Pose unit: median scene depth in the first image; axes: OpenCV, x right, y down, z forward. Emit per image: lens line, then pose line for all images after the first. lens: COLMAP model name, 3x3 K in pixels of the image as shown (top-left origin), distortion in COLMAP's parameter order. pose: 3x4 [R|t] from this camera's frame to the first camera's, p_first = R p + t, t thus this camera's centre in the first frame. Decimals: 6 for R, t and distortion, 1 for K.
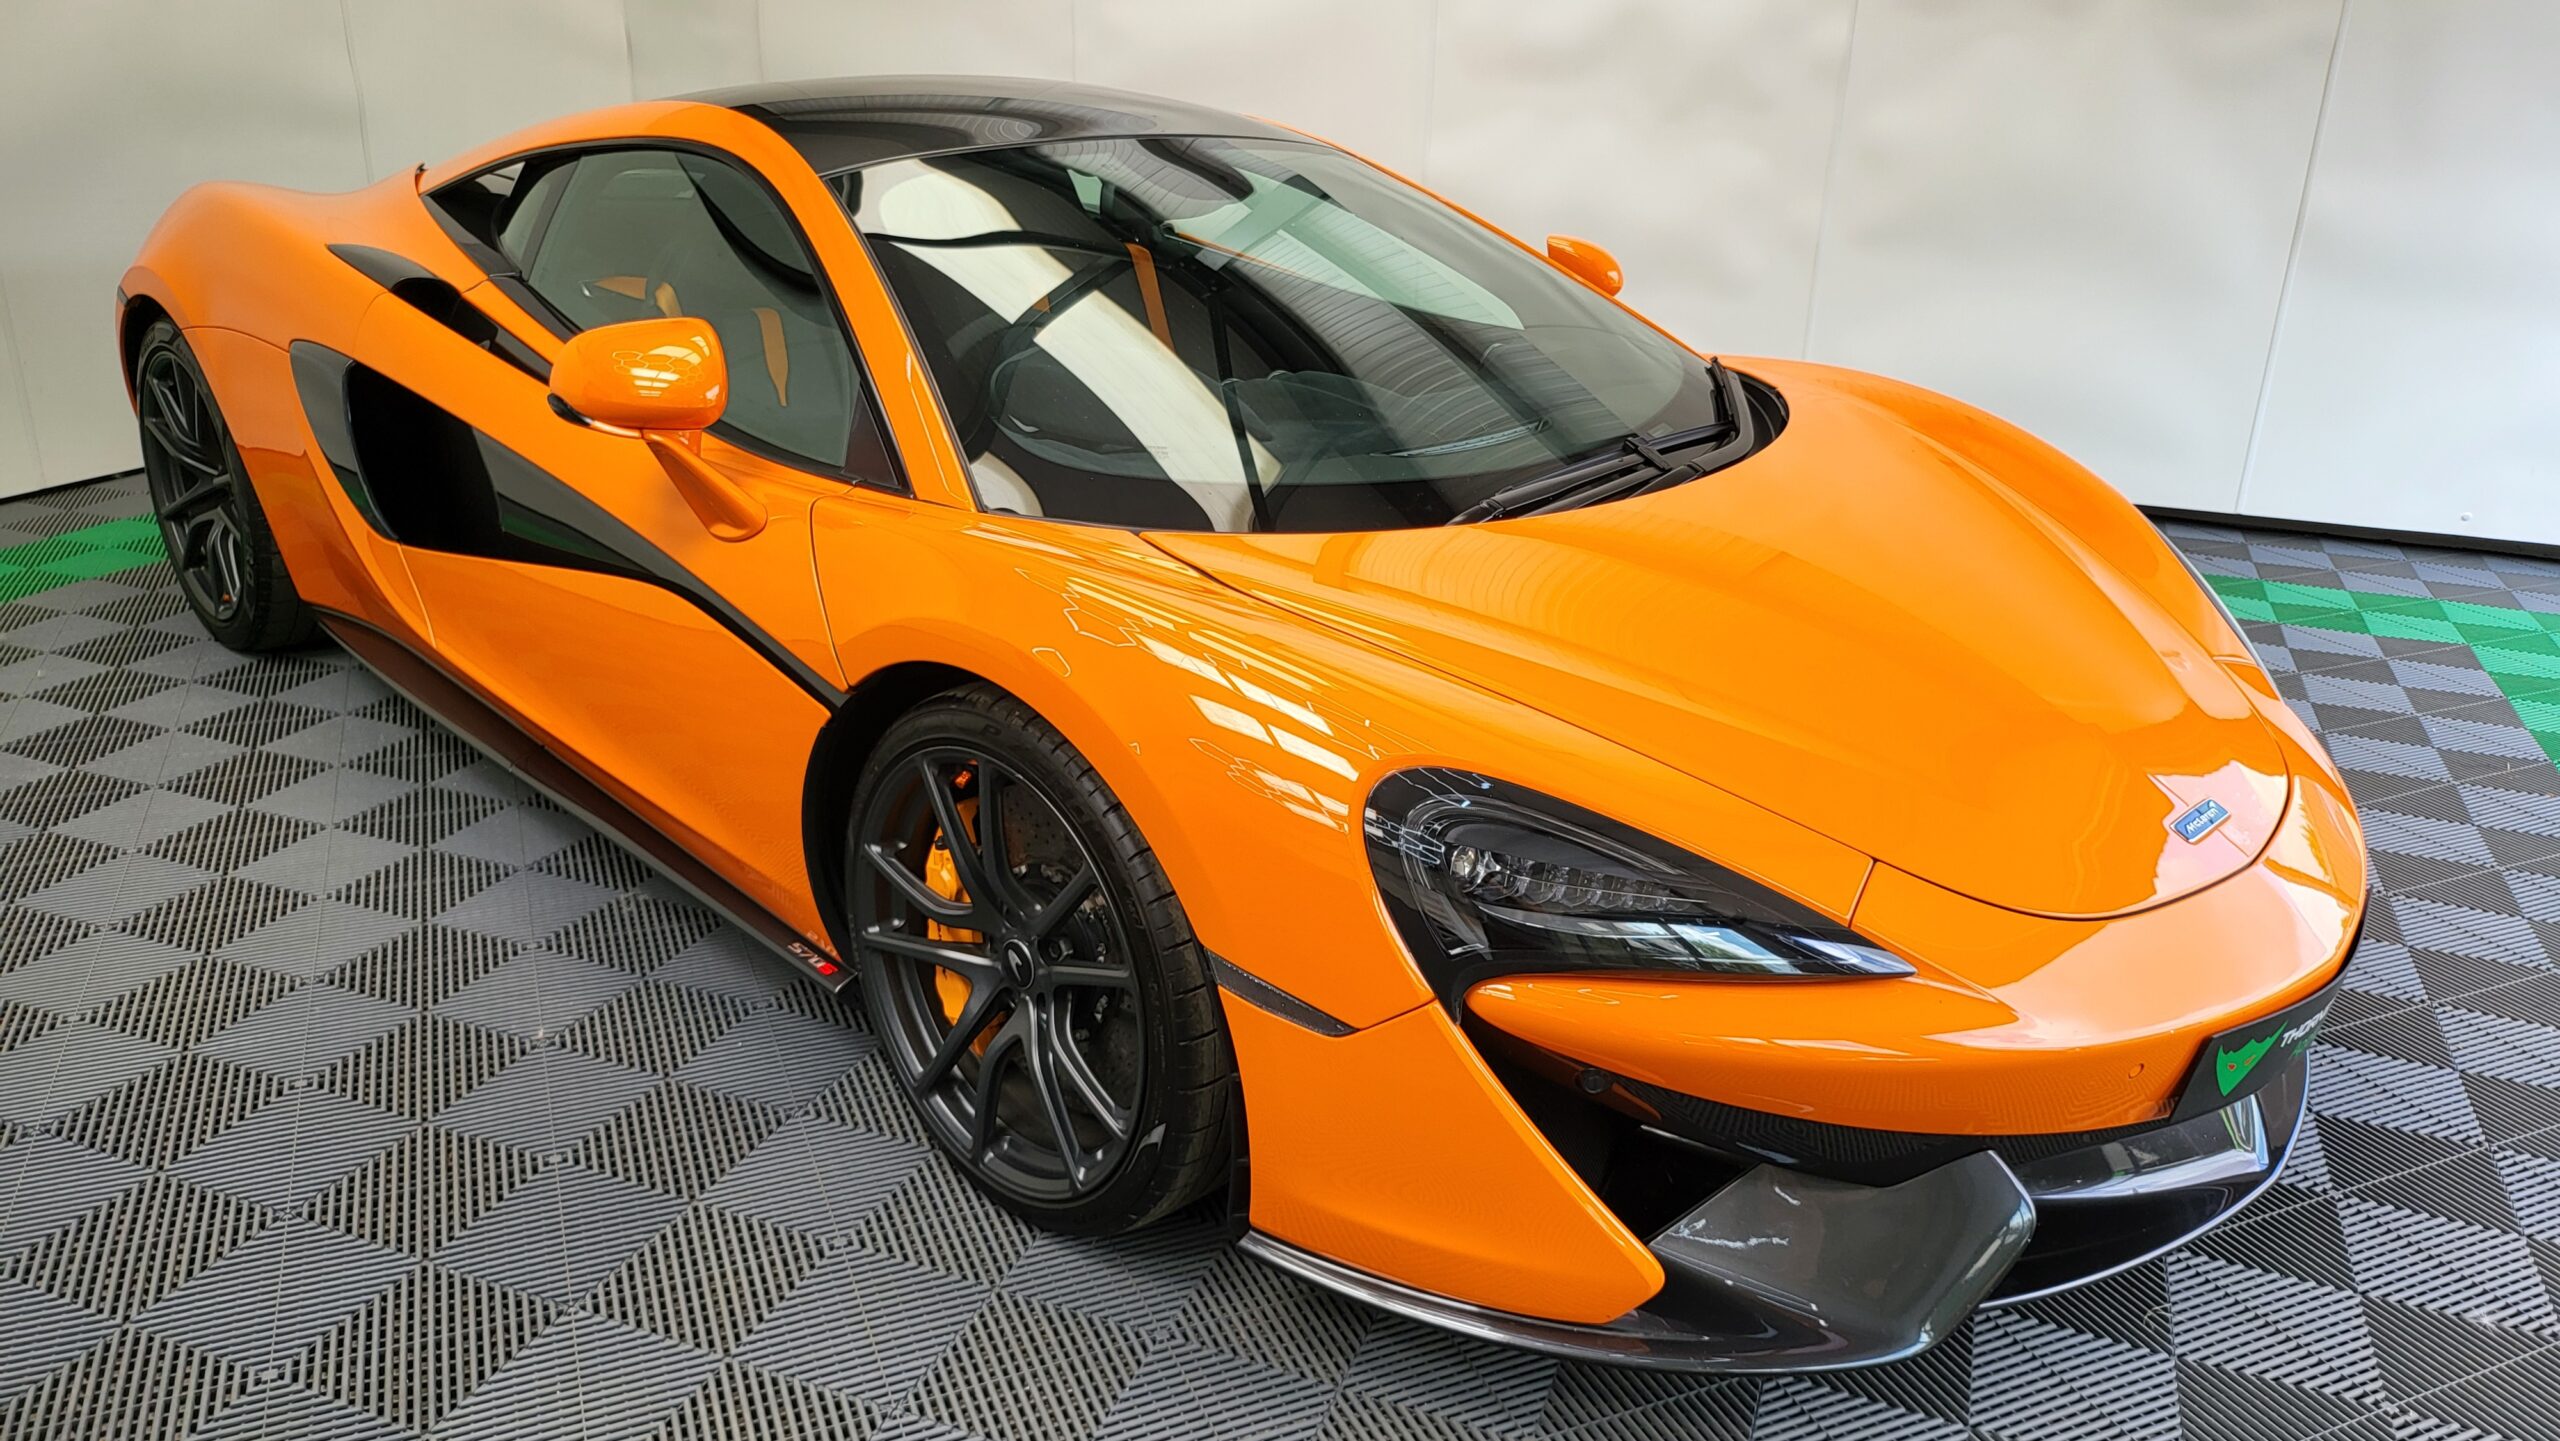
lens RADIAL K [[1807.6, 0, 1271.6], [0, 1807.6, 729.4], [0, 0, 1]] dist [0.040576, -0.039507]
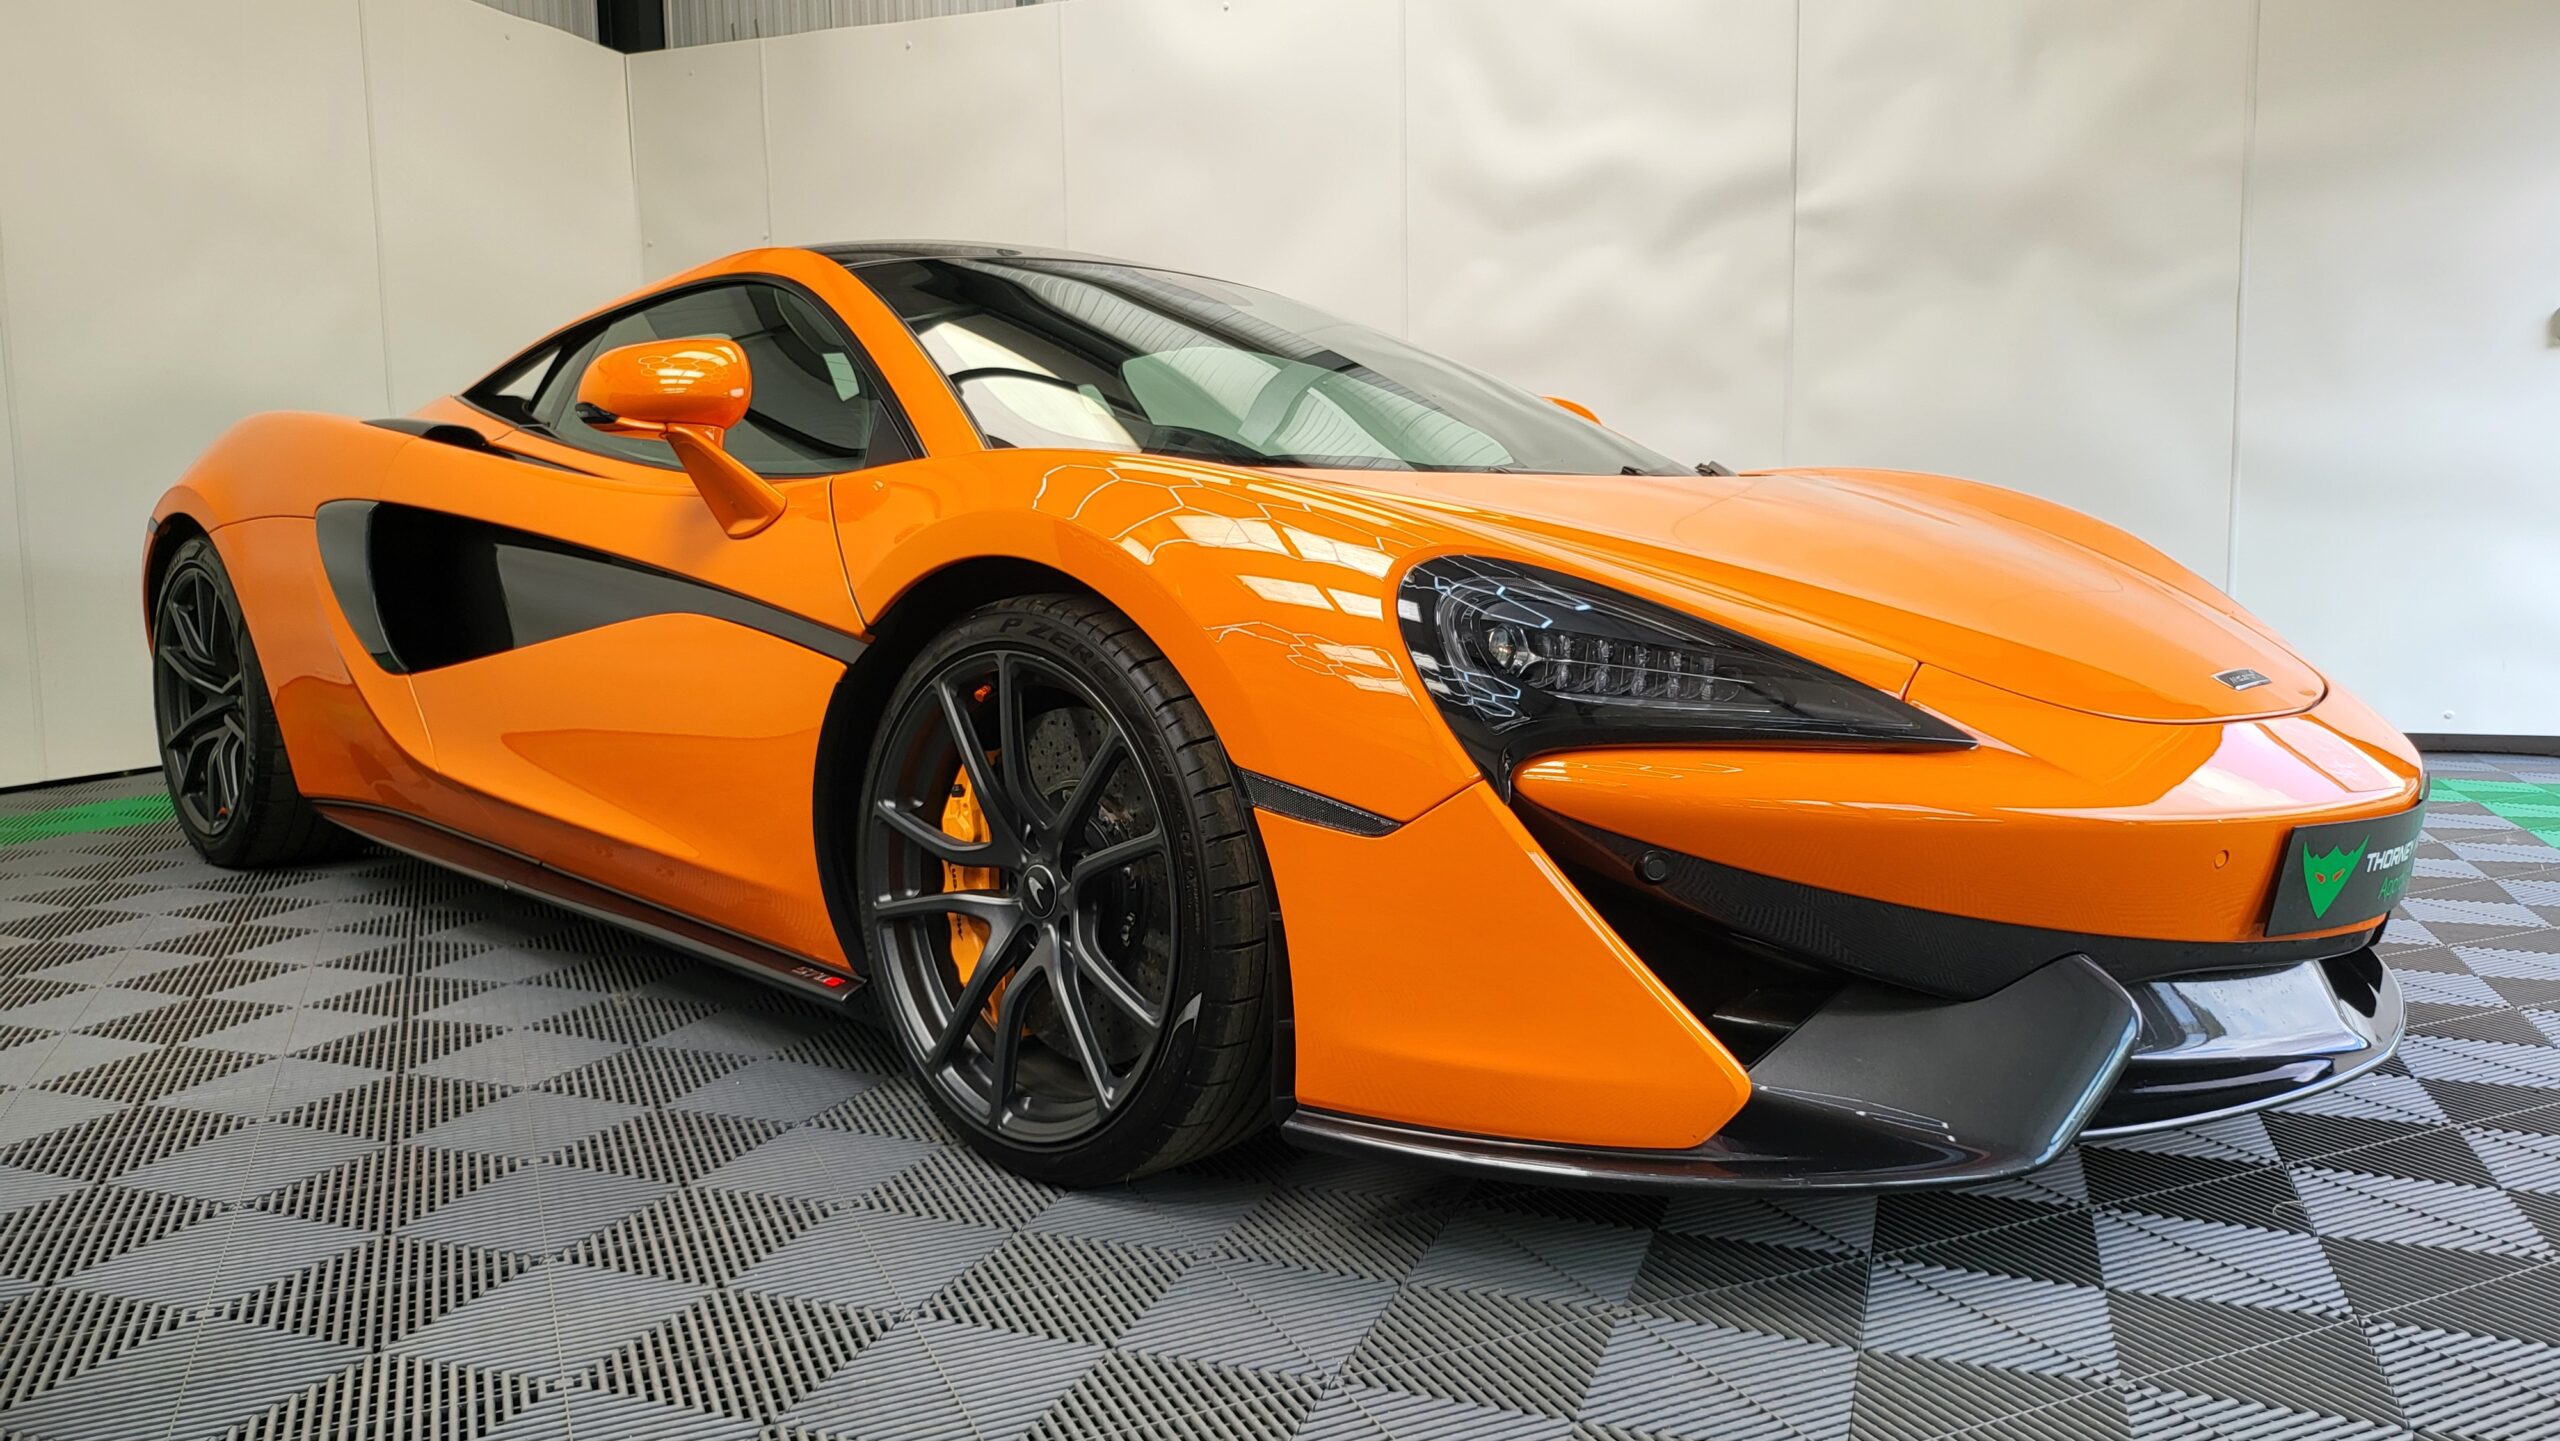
lens RADIAL K [[1807.6, 0, 1279.8], [0, 1807.6, 733.2], [0, 0, 1]] dist [0.040576, -0.039507]
pose [[0.999150, -0.038681, 0.014224, -0.022694], [0.041031, 0.966061, -0.255033, 0.285354], [-0.003876, 0.255400, 0.966828, 0.054208]]
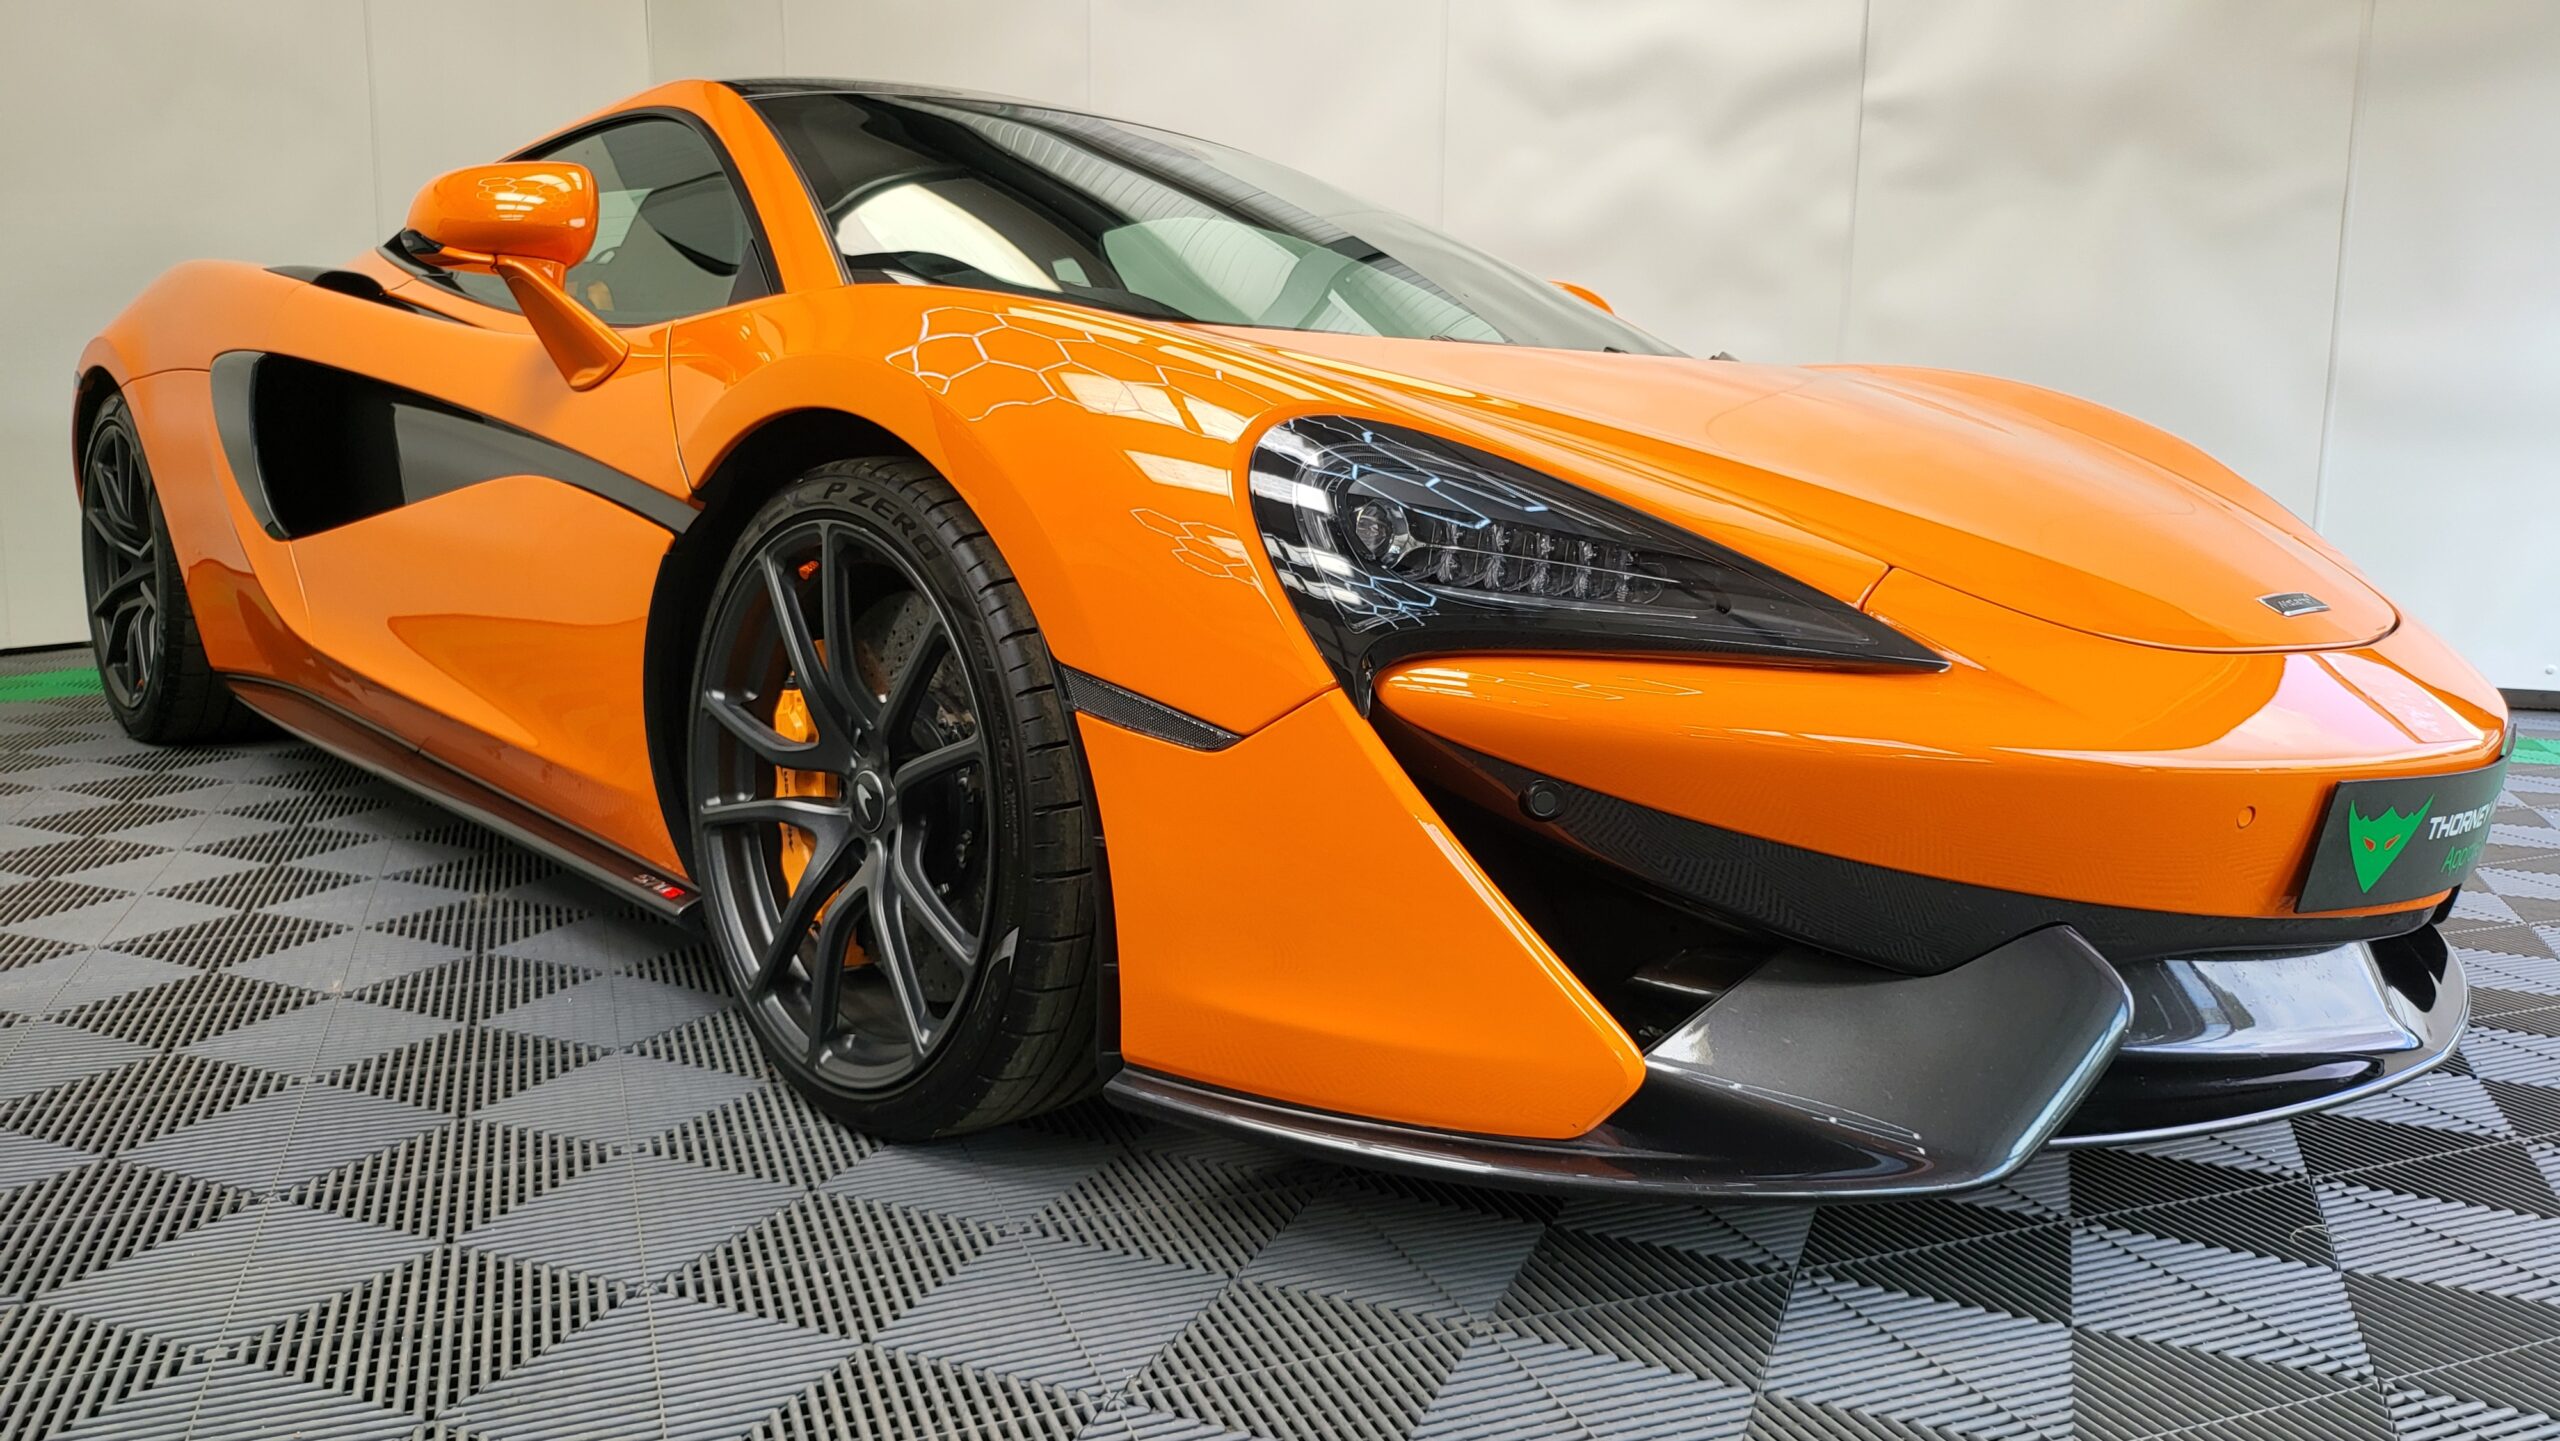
lens RADIAL K [[1807.6, 0, 1281.5], [0, 1807.6, 718.4], [0, 0, 1]] dist [0.040576, -0.039507]
pose [[0.999656, -0.001953, -0.026153, 0.068018], [-0.003860, 0.975409, -0.220367, 0.263670], [0.025940, 0.220392, 0.975066, 0.180364]]
